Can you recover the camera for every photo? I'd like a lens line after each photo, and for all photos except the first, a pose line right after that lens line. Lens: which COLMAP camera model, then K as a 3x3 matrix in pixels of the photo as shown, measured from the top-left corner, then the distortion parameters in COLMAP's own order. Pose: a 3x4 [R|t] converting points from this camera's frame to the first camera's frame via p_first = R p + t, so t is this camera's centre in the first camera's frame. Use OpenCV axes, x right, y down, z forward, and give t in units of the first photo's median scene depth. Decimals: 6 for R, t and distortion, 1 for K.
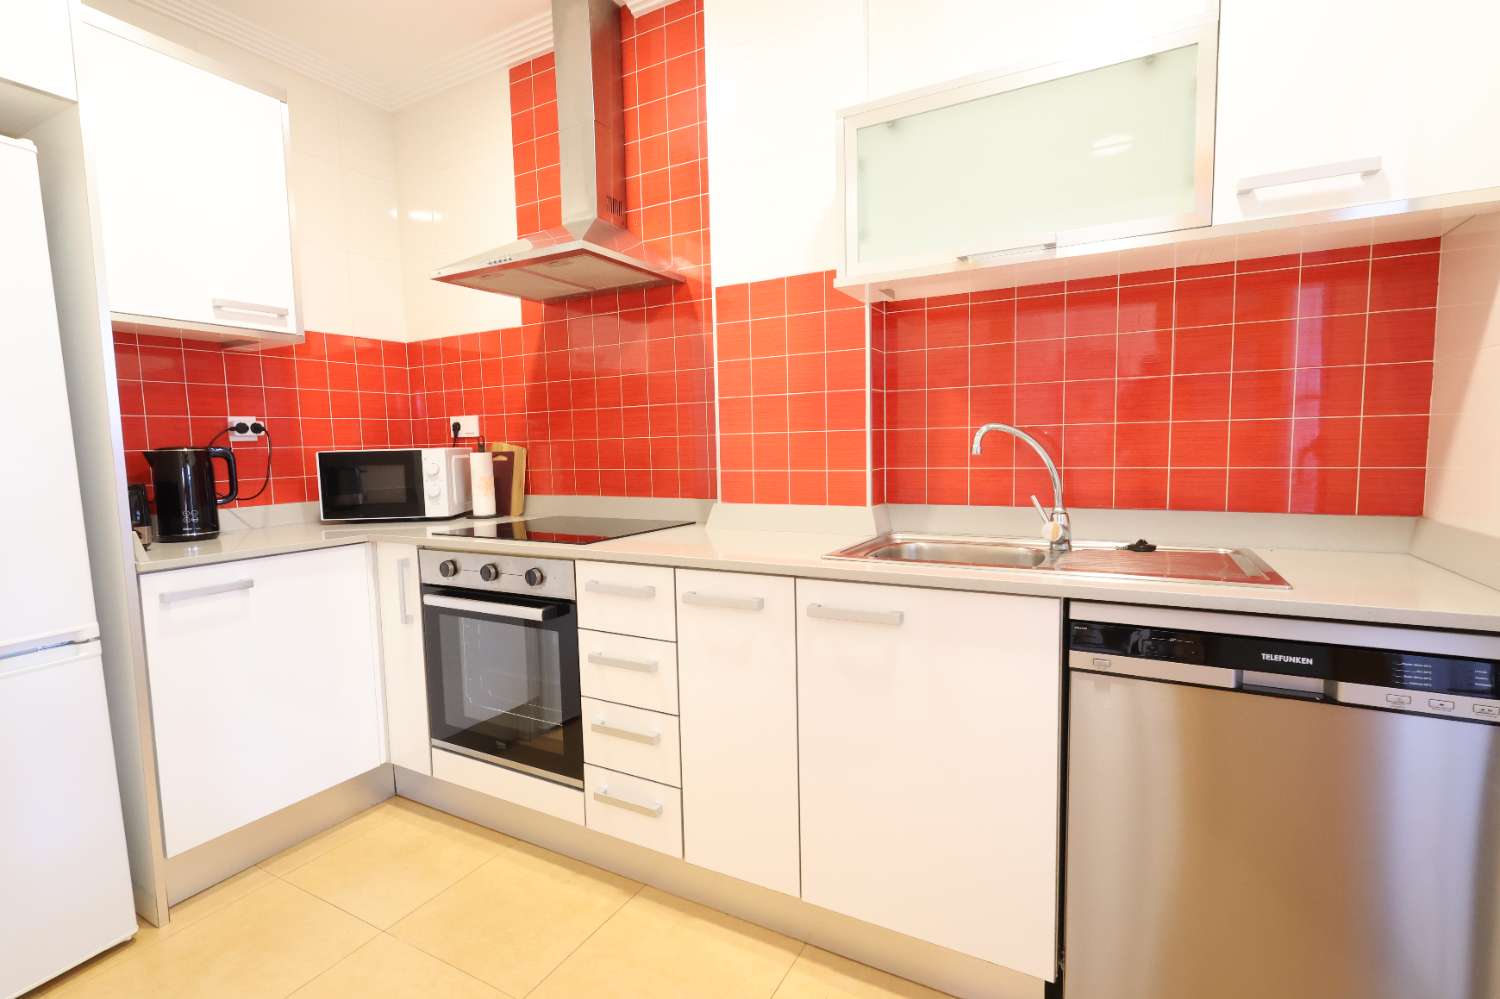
lens RADIAL K [[693.6, 0, 743.6], [0, 693.6, 501.9], [0, 0, 1]] dist [0.002211, 0.000396]
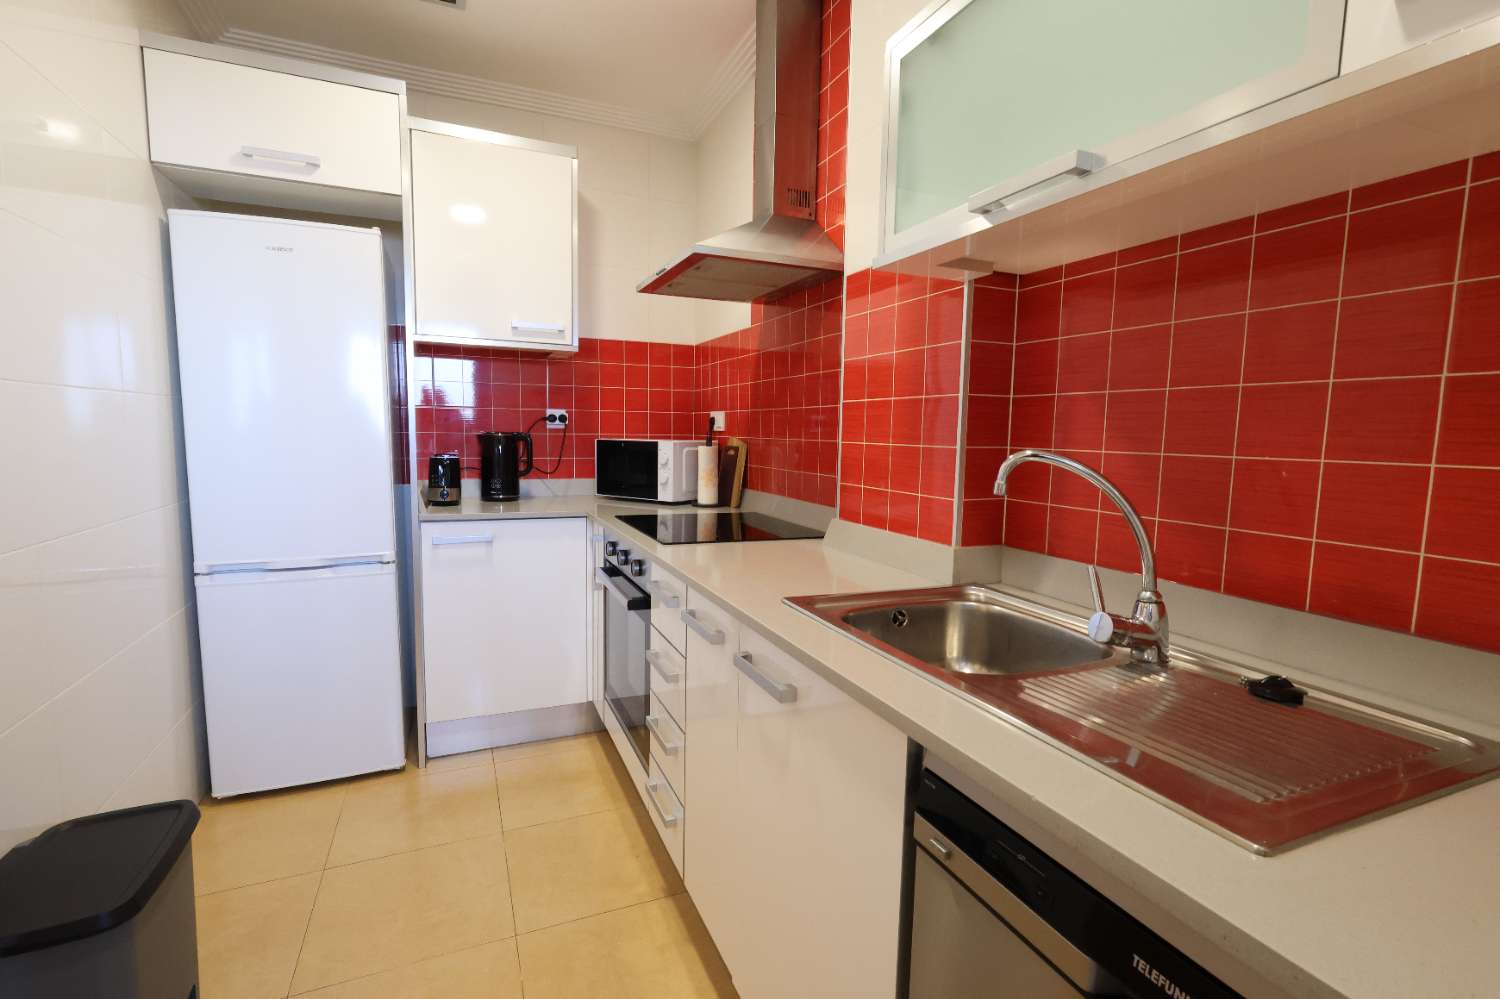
lens RADIAL K [[693.6, 0, 748.8], [0, 693.6, 500.8], [0, 0, 1]] dist [0.002211, 0.000396]
pose [[0.784815, 0.100893, -0.611463, 0.388537], [-0.089844, 0.994758, 0.048822, -0.050912], [0.613184, 0.016620, 0.789766, 0.209130]]
